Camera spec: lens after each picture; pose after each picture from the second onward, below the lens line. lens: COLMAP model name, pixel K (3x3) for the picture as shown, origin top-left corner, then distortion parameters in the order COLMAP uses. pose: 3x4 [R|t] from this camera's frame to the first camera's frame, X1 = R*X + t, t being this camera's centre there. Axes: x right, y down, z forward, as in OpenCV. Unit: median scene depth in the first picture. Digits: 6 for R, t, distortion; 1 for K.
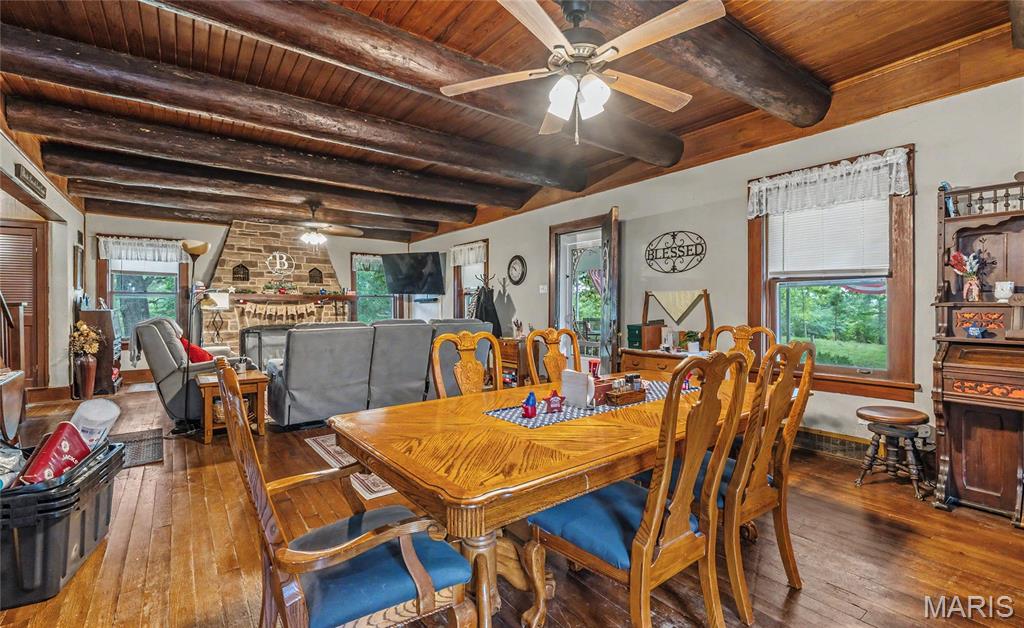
lens RADIAL K [[446.6, 0, 513.0], [0, 446.6, 310.3], [0, 0, 1]] dist [0.000516, 0.000737]
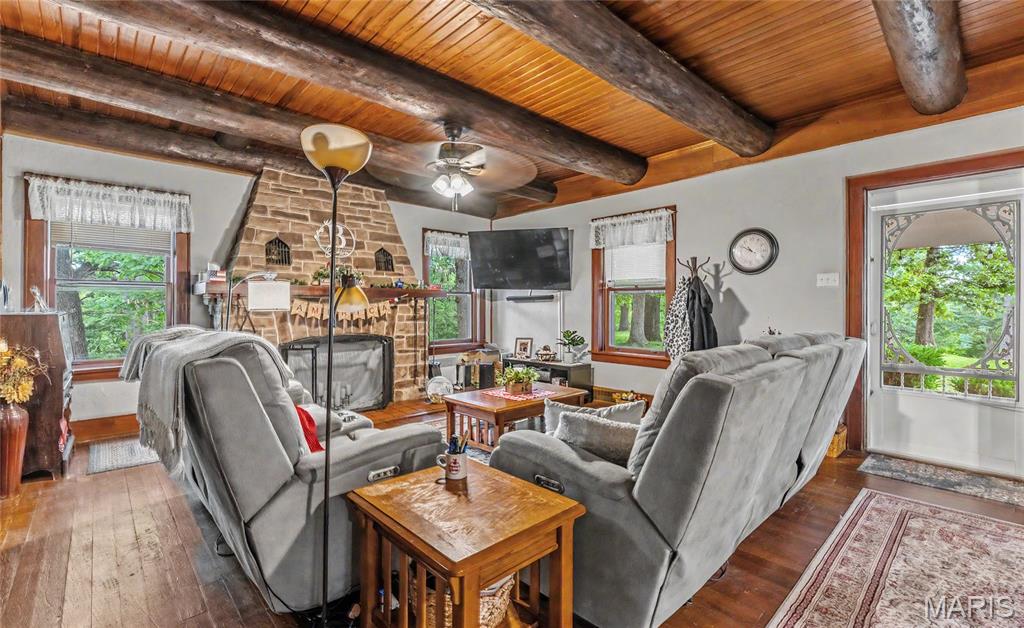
lens RADIAL K [[446.6, 0, 511.2], [0, 446.6, 310.0], [0, 0, 1]] dist [0.000516, 0.000737]
pose [[0.995449, 0.004150, 0.095205, -0.344711], [-0.004161, 0.999991, -0.000084, -0.004249], [-0.095204, -0.000313, 0.995458, 0.351873]]
